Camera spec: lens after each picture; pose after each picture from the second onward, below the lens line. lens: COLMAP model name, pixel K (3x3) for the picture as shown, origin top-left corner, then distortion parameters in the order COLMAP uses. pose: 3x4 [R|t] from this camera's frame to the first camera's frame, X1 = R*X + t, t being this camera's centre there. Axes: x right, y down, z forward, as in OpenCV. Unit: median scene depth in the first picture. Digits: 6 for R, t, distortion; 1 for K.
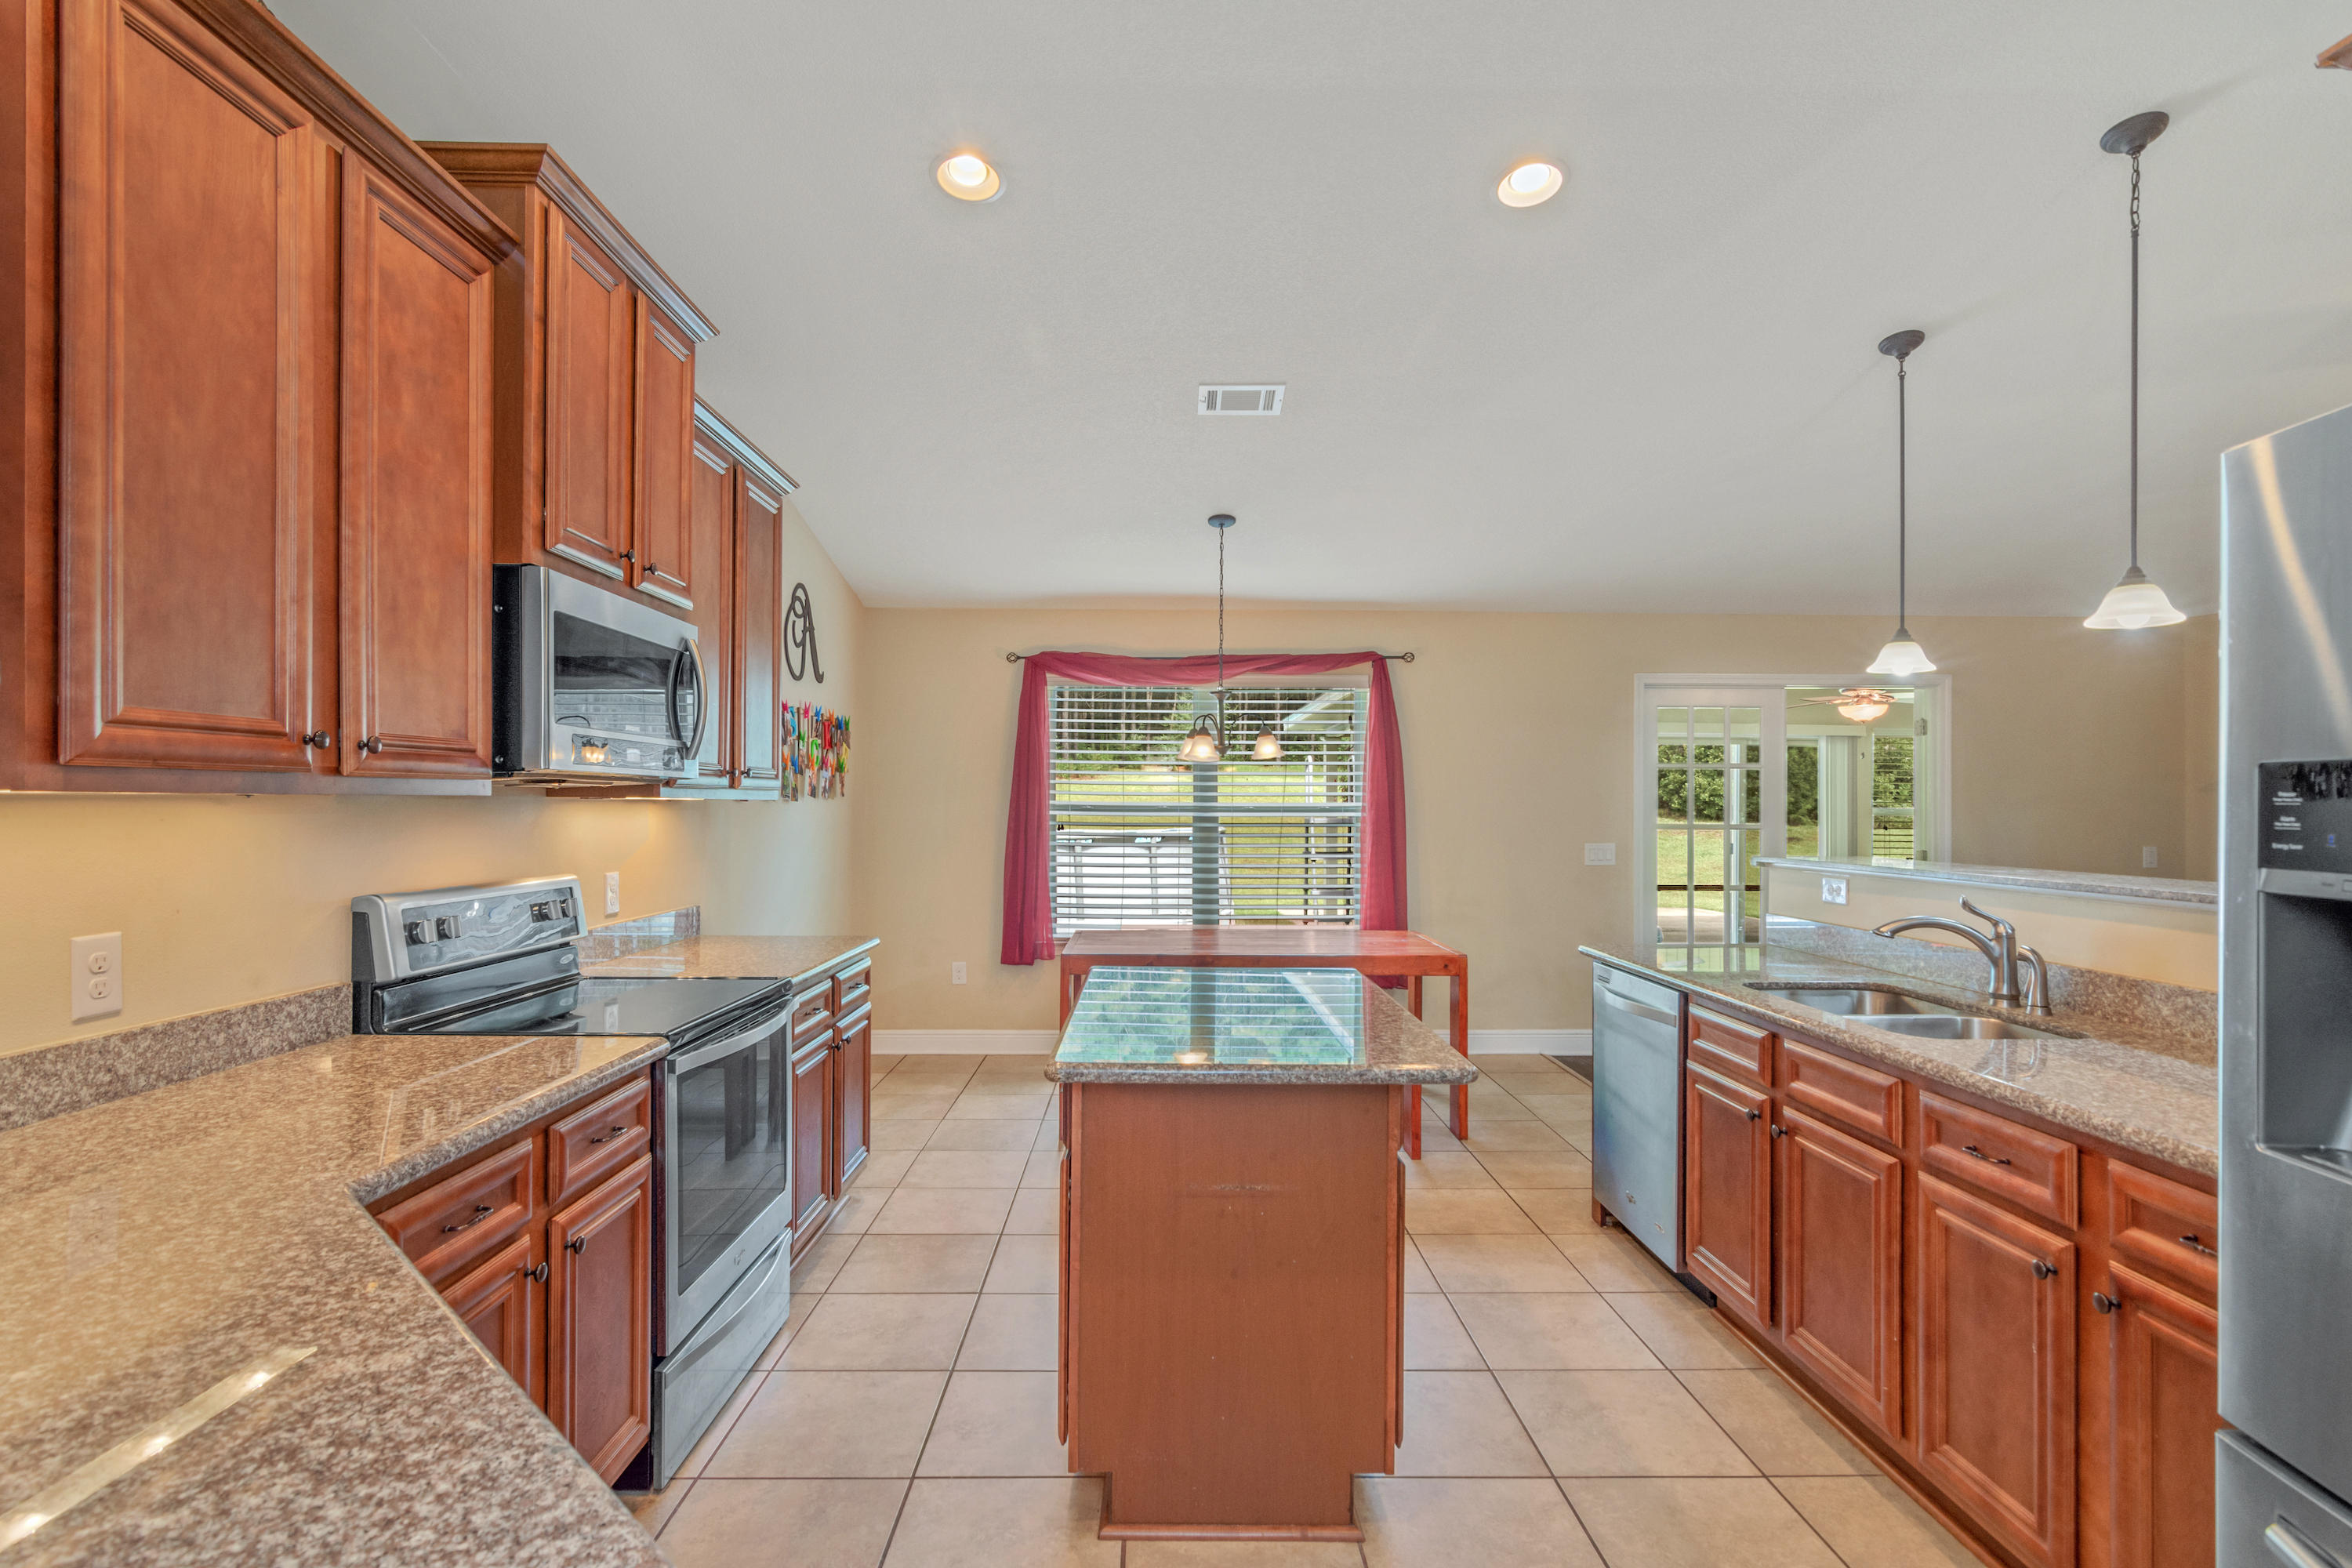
lens RADIAL K [[1145.5, 0, 1192.6], [0, 1145.5, 821.4], [0, 0, 1]] dist [-0.006248, 0.004207]
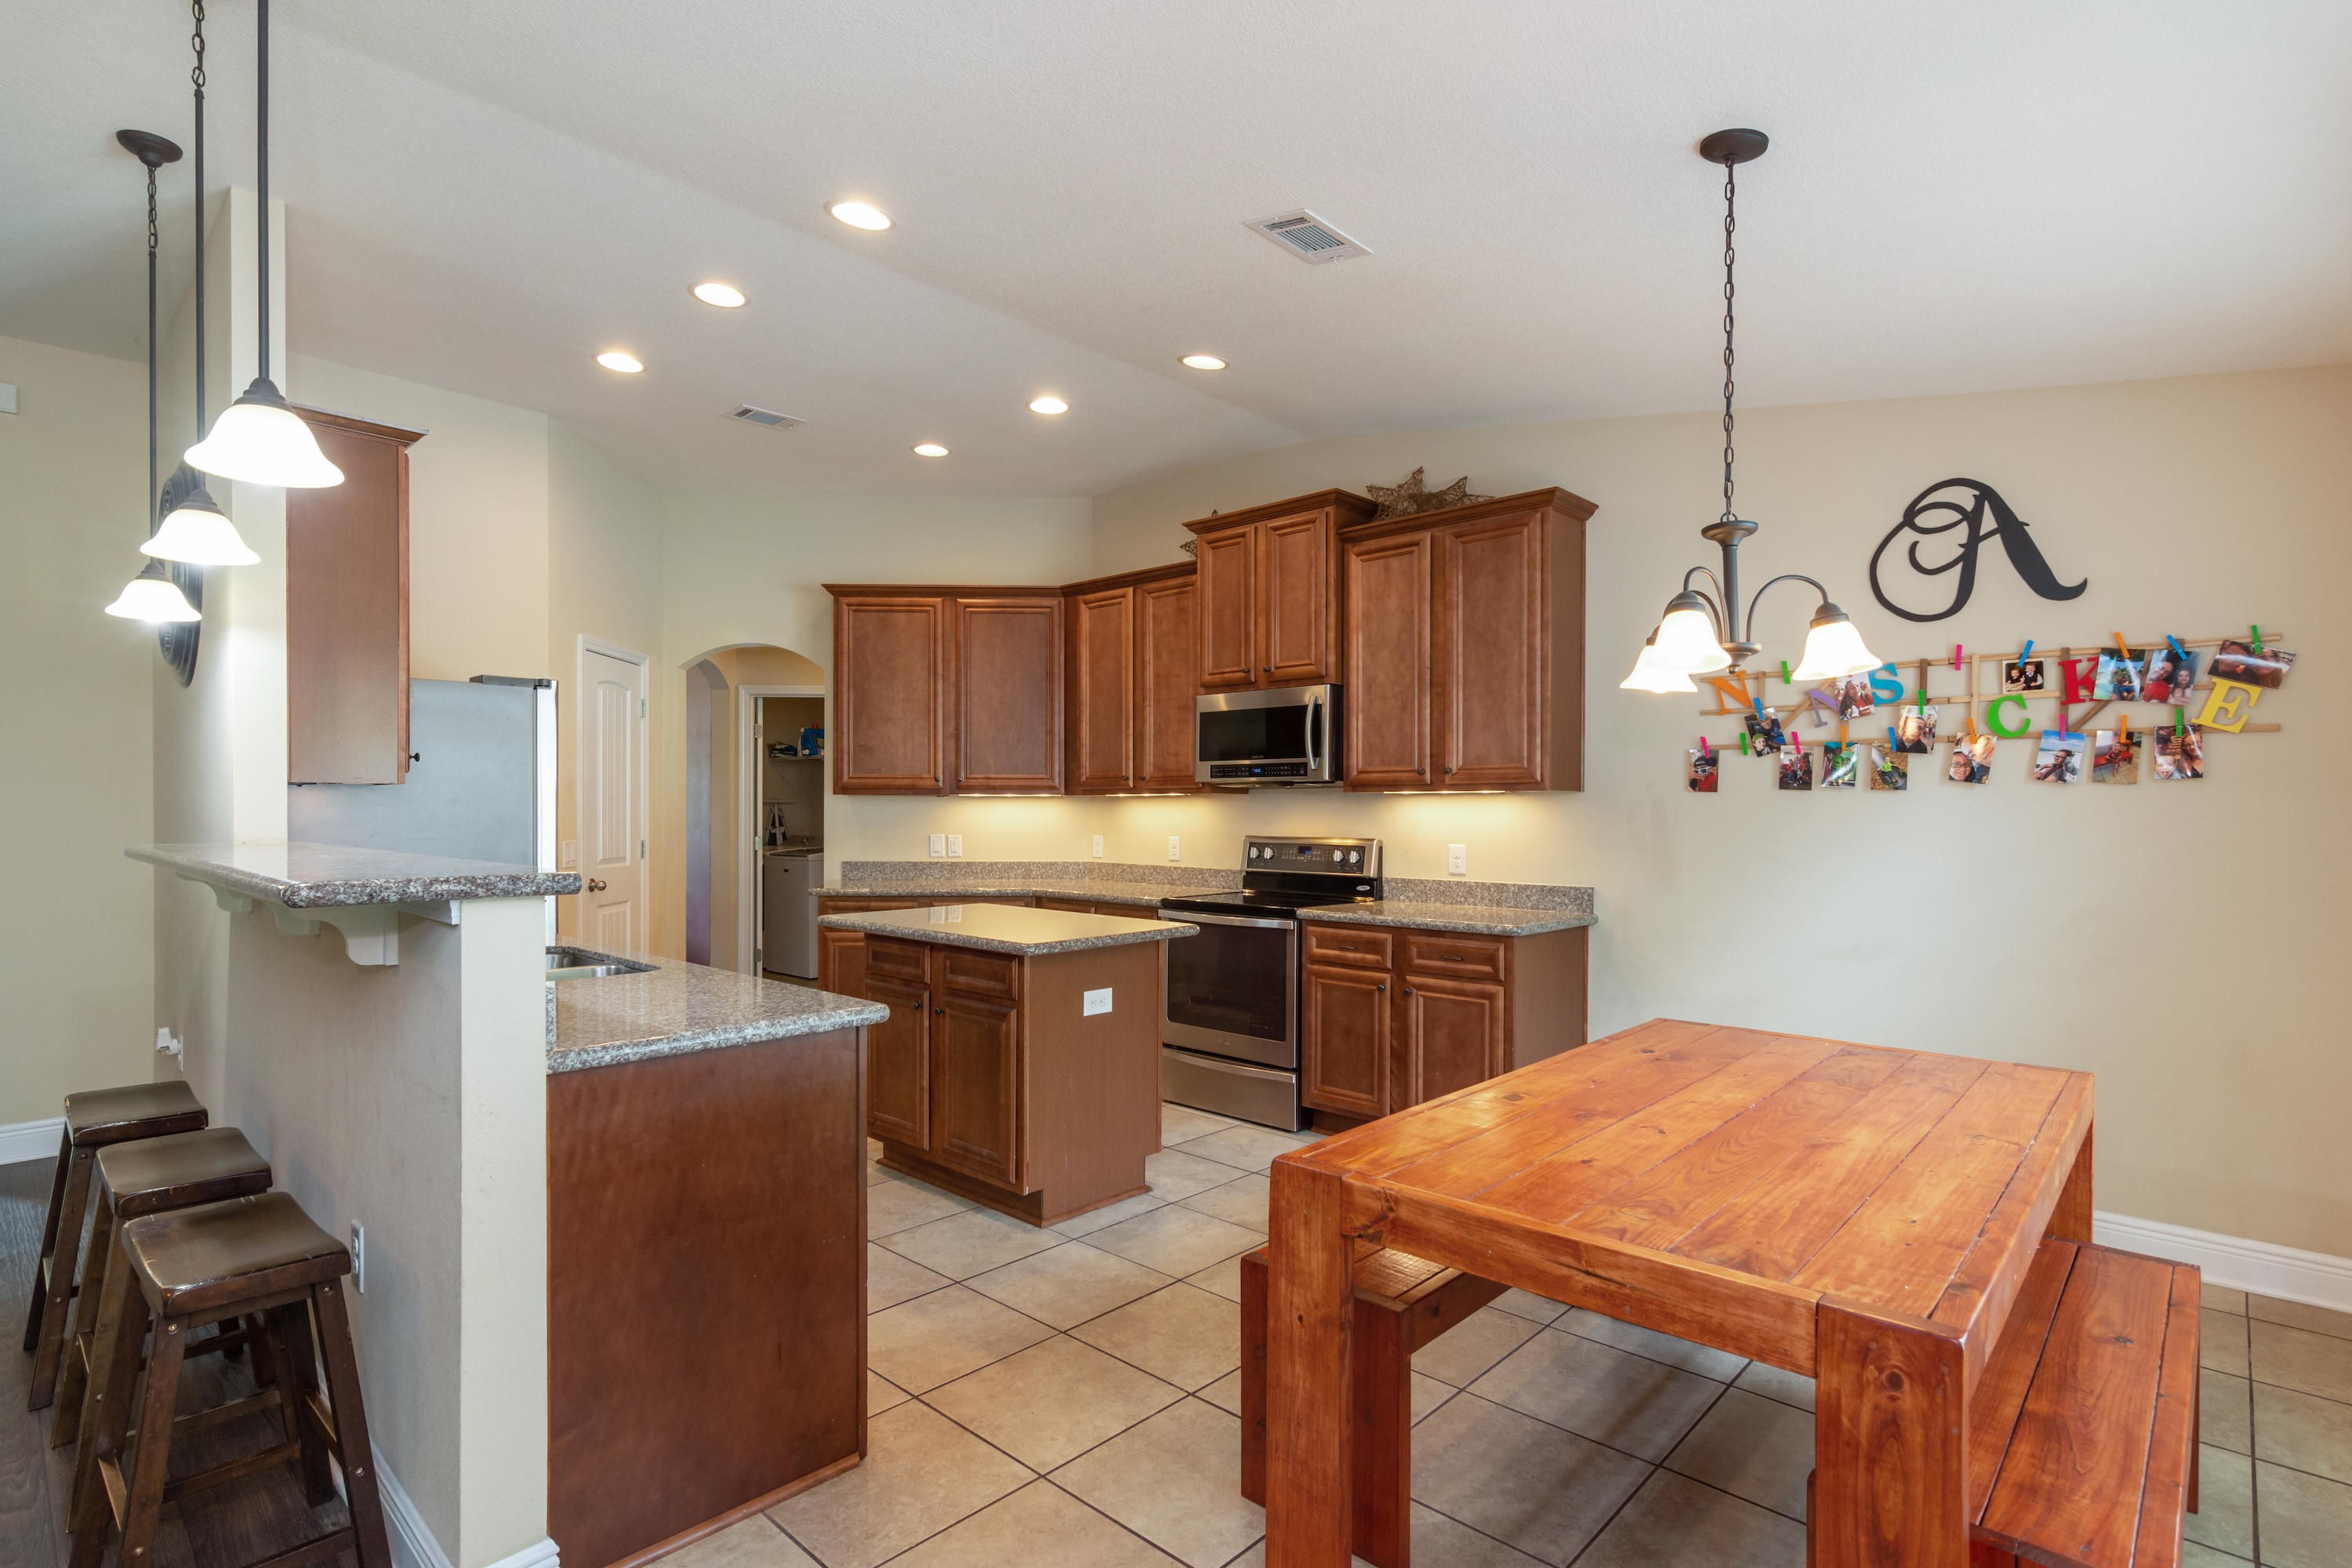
lens RADIAL K [[1133.5, 0, 1182.4], [0, 1133.5, 813.1], [0, 0, 1]] dist [-0.003722, -0.000553]
pose [[-0.703323, -0.000695, -0.710870, 1.438214], [-0.012866, 0.999848, 0.011752, -0.011687], [0.710754, 0.017411, -0.703225, 3.414243]]
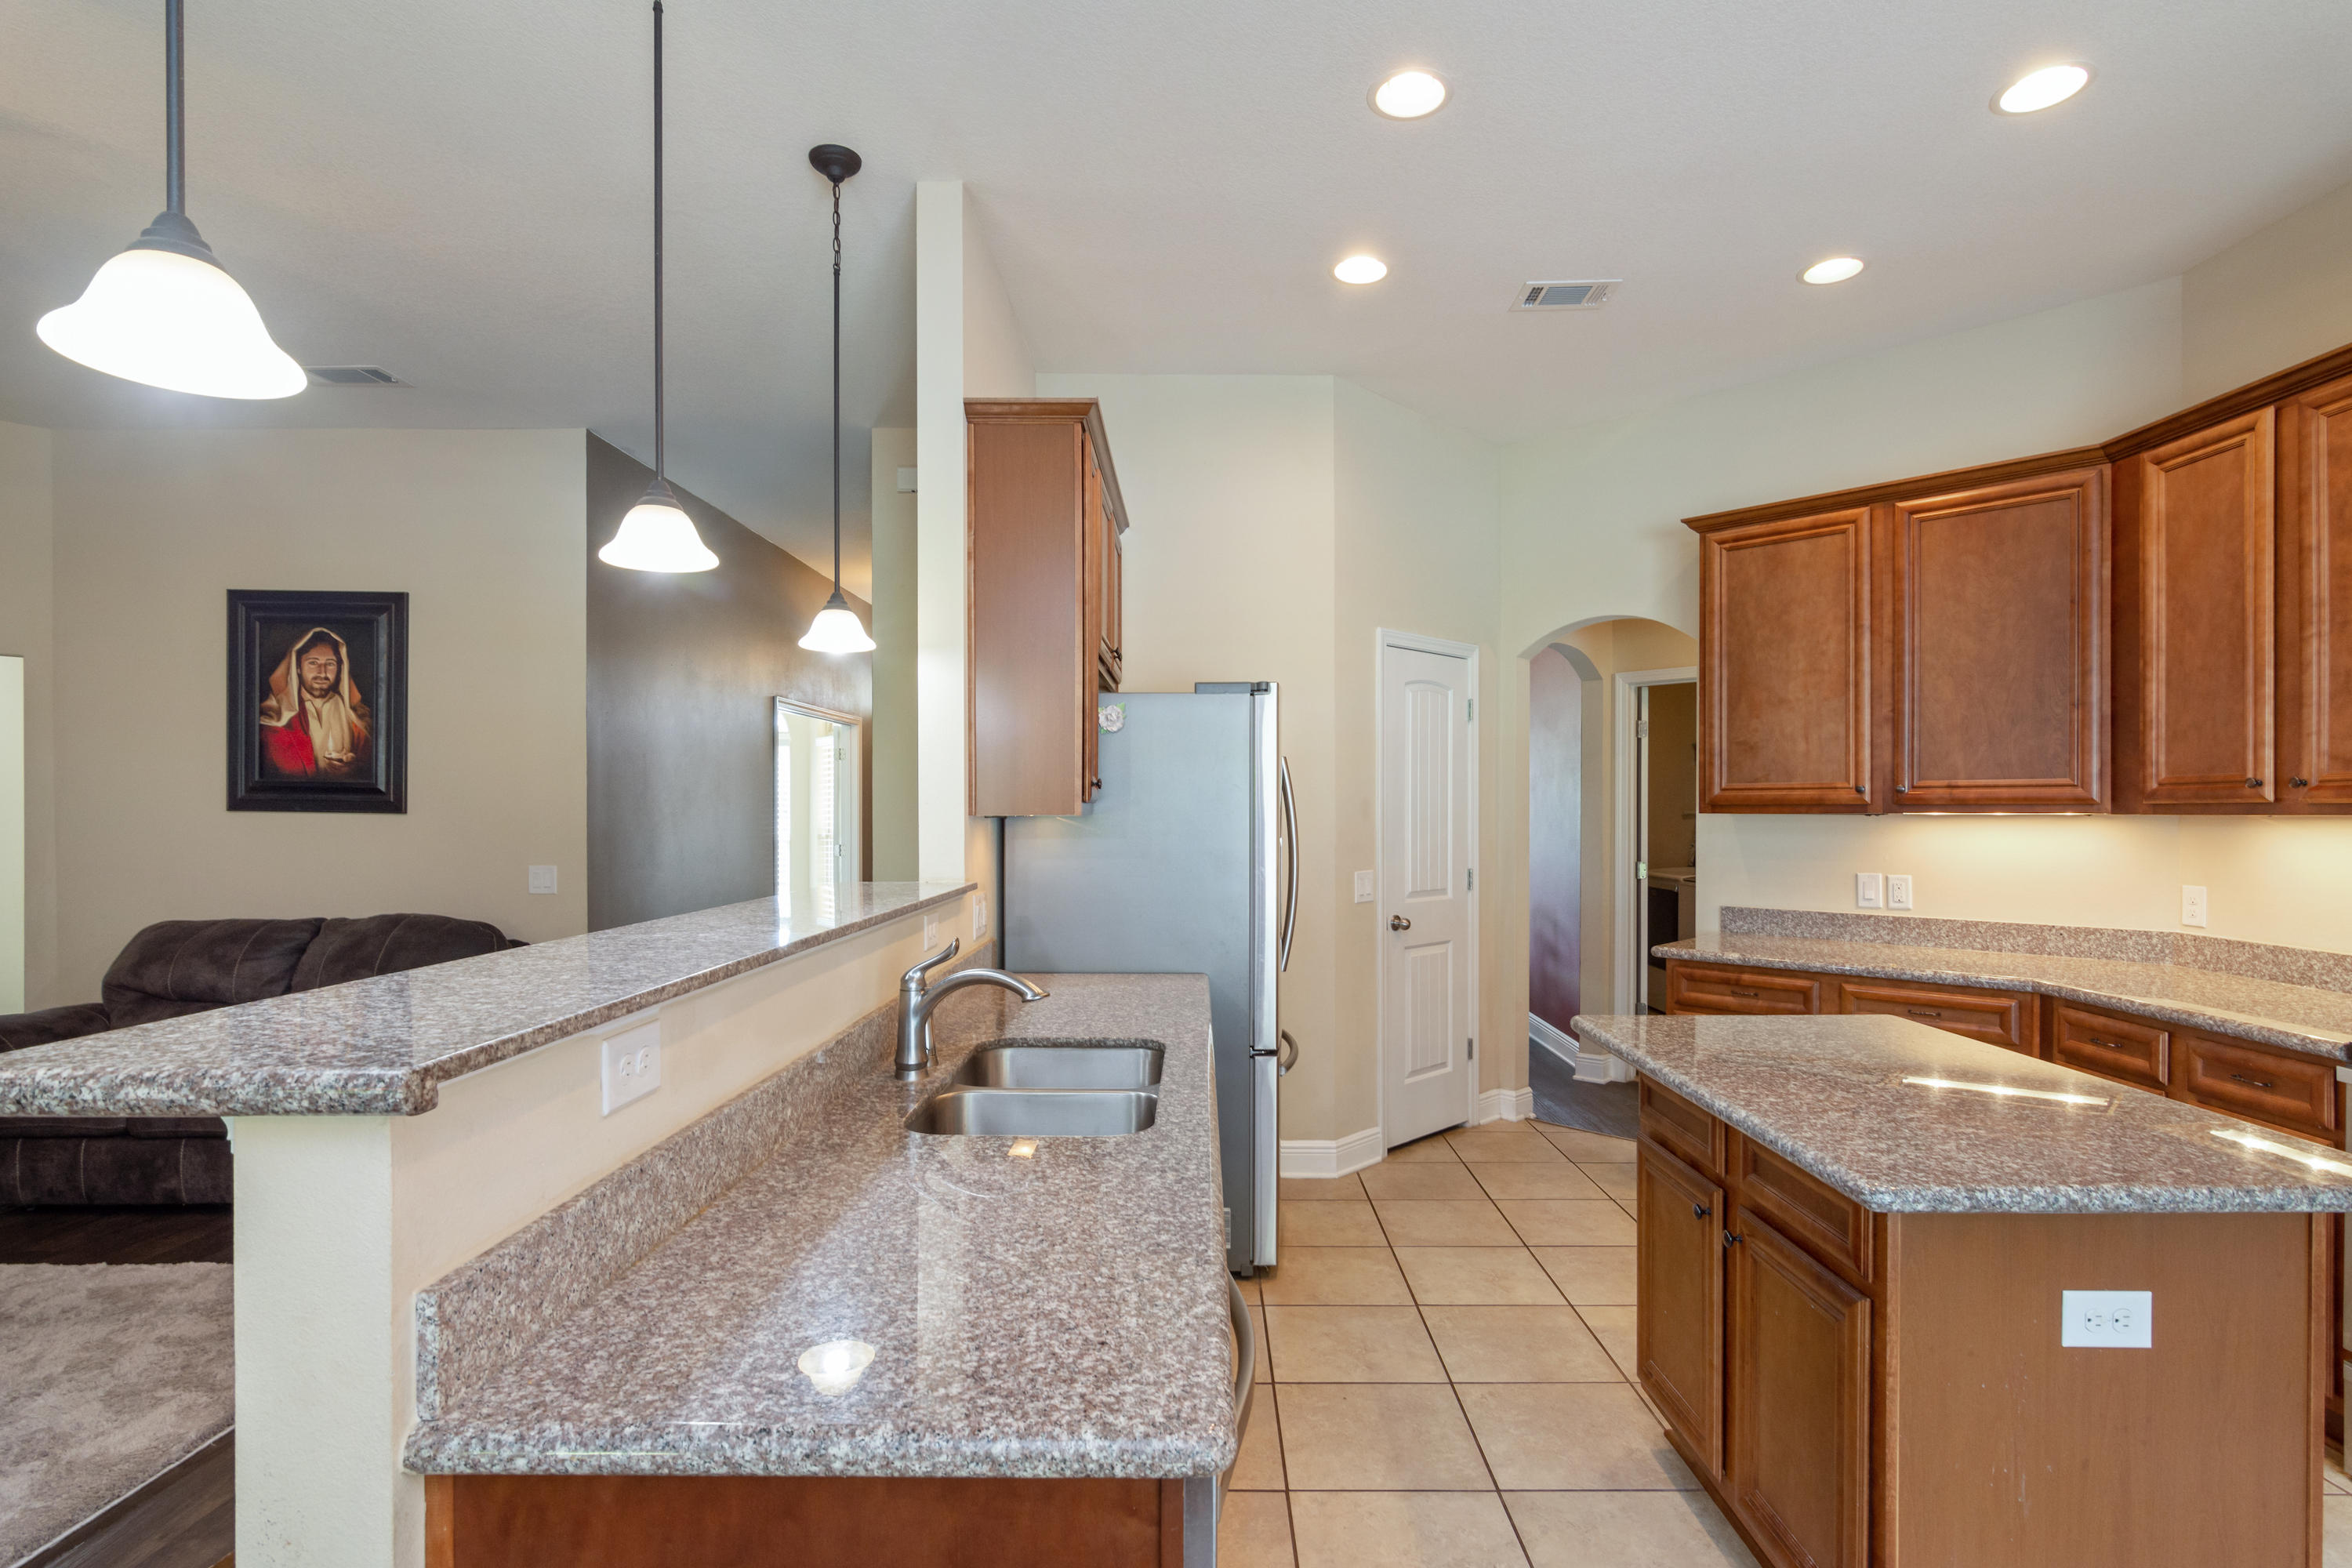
lens RADIAL K [[1145.5, 0, 1192.6], [0, 1145.5, 821.4], [0, 0, 1]] dist [-0.006248, 0.004207]
pose [[-0.999198, -0.000454, 0.040044, 0.728923], [0.000479, 0.999728, 0.023303, -0.055354], [-0.040044, 0.023303, -0.998926, 2.749225]]
